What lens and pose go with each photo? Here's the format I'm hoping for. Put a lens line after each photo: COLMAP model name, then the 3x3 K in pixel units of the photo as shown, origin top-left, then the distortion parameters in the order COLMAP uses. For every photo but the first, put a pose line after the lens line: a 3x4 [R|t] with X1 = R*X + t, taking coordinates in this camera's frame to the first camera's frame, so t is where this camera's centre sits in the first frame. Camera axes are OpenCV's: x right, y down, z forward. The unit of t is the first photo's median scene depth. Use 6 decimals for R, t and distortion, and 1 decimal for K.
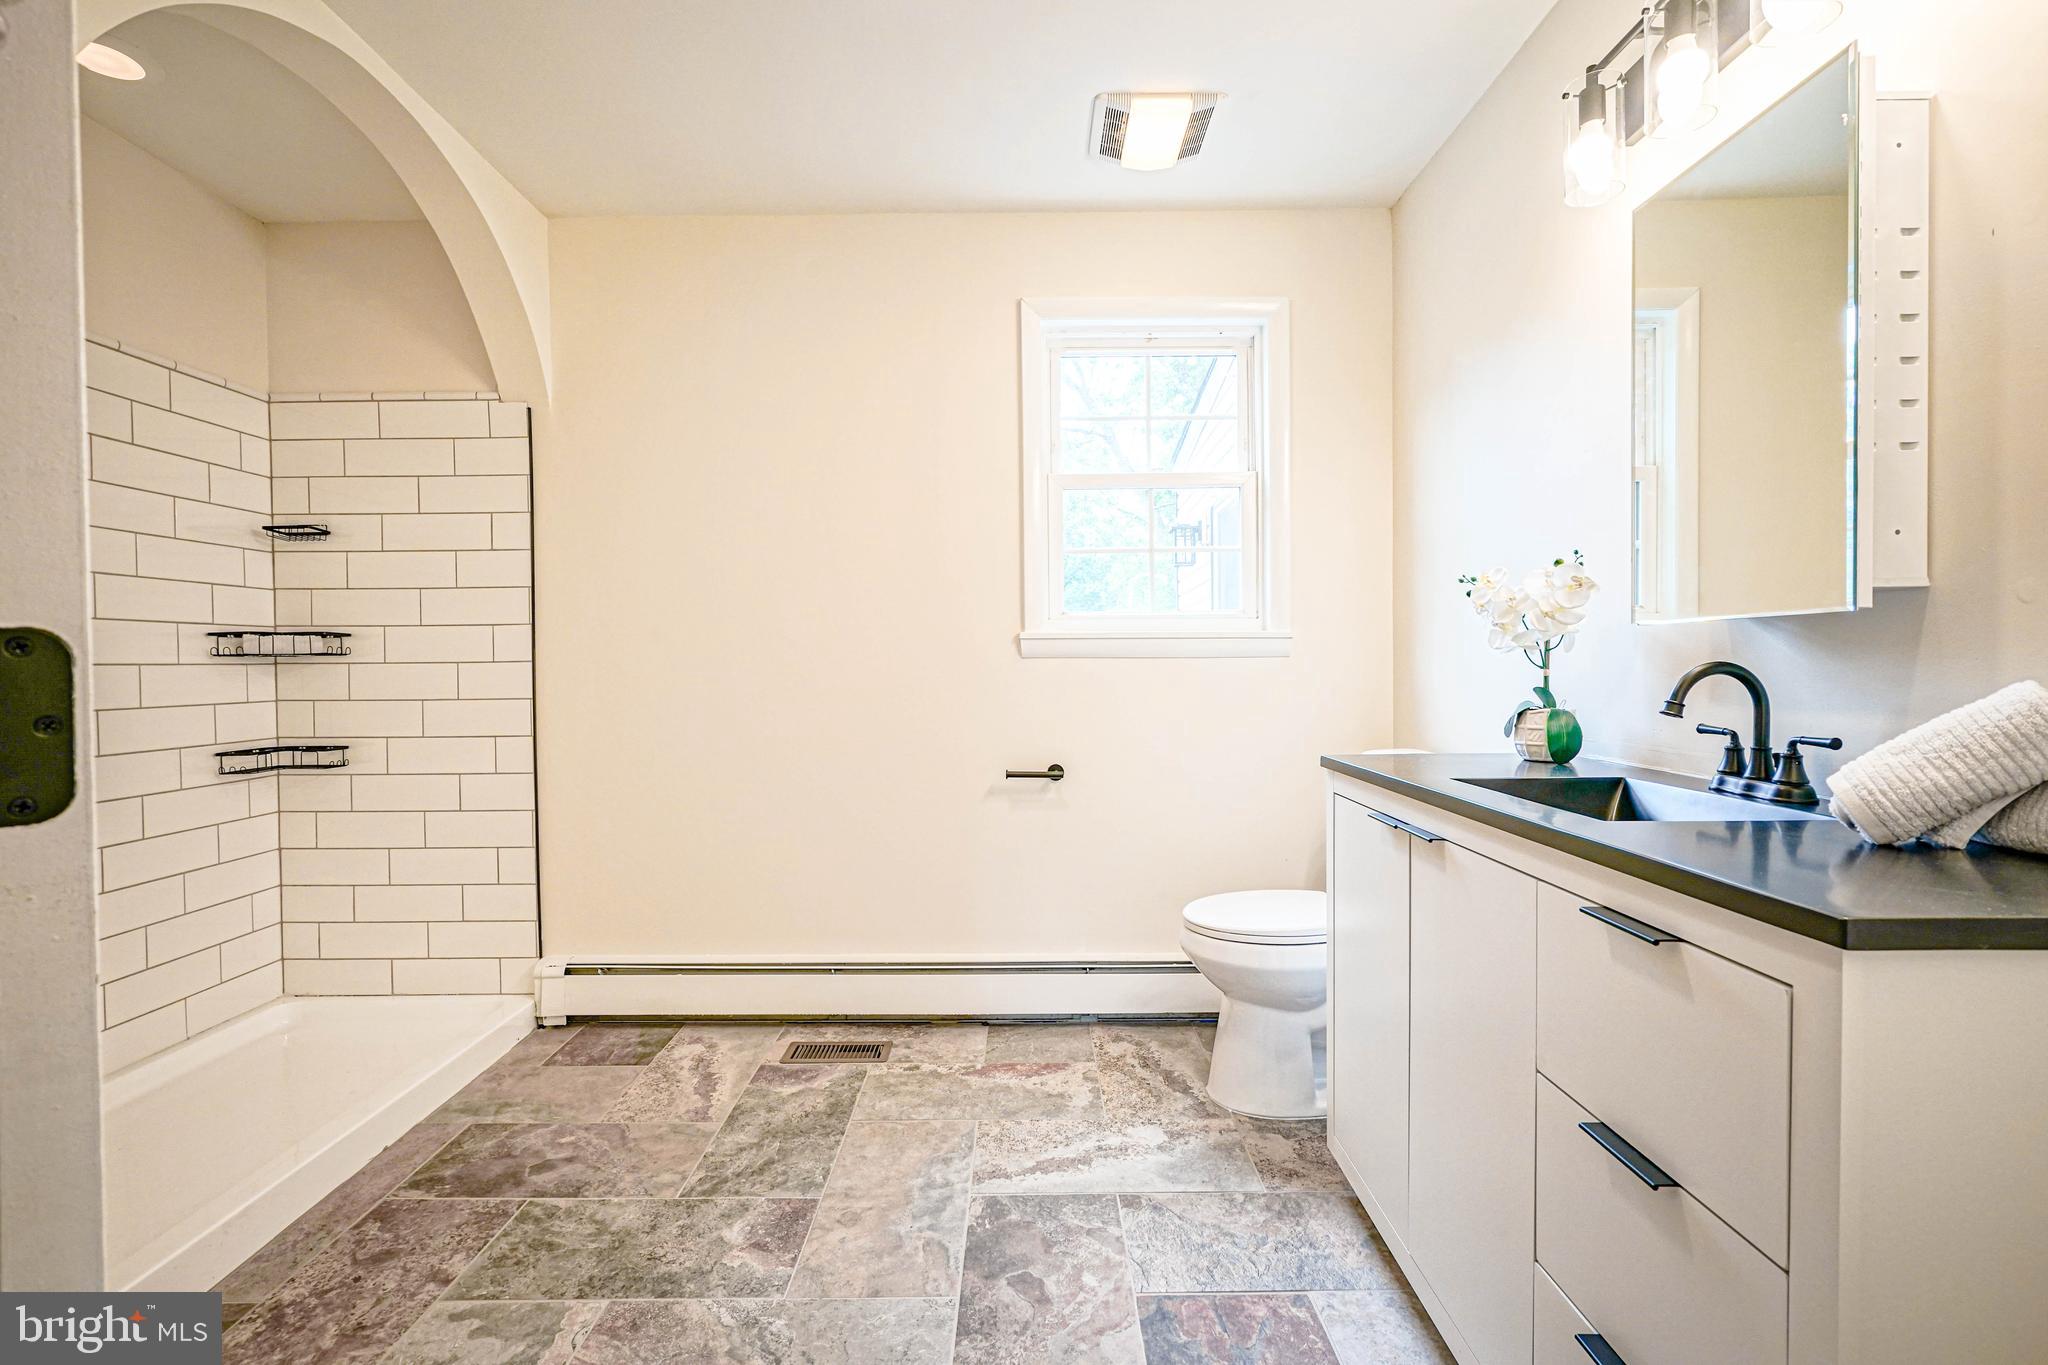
lens RADIAL K [[956.6, 0, 1037.5], [0, 956.6, 683.6], [0, 0, 1]] dist [-0.006443, 0.003620]
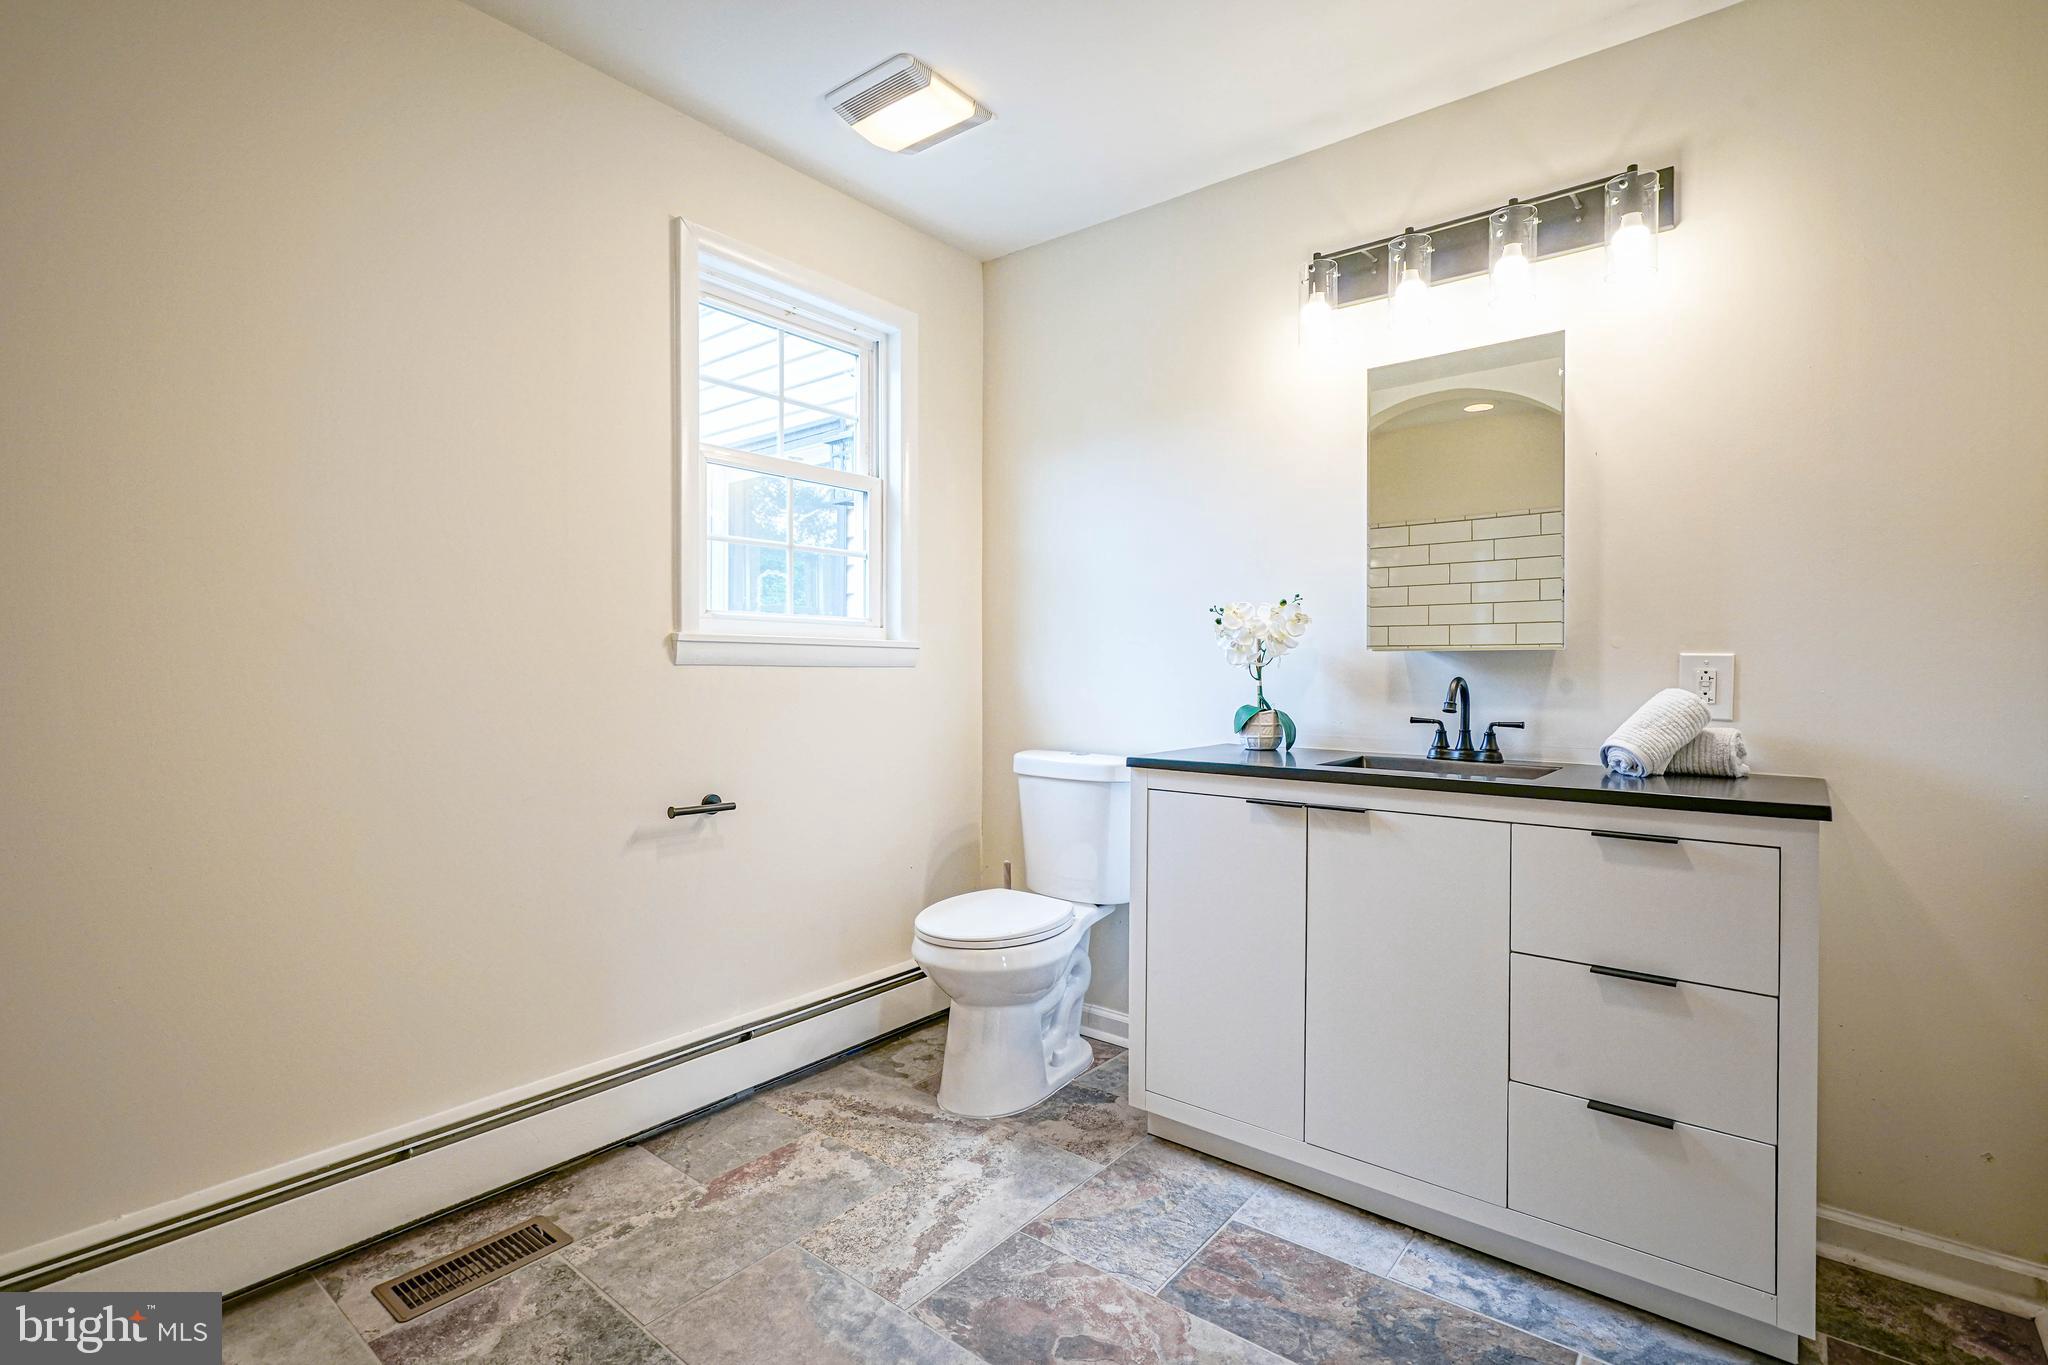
lens RADIAL K [[956.6, 0, 1042.0], [0, 956.6, 674.0], [0, 0, 1]] dist [-0.006443, 0.003620]
pose [[0.615012, 0.004589, 0.788504, -0.559865], [0.008356, 0.999889, -0.012336, -0.008199], [-0.788473, 0.014175, 0.614906, 0.330448]]
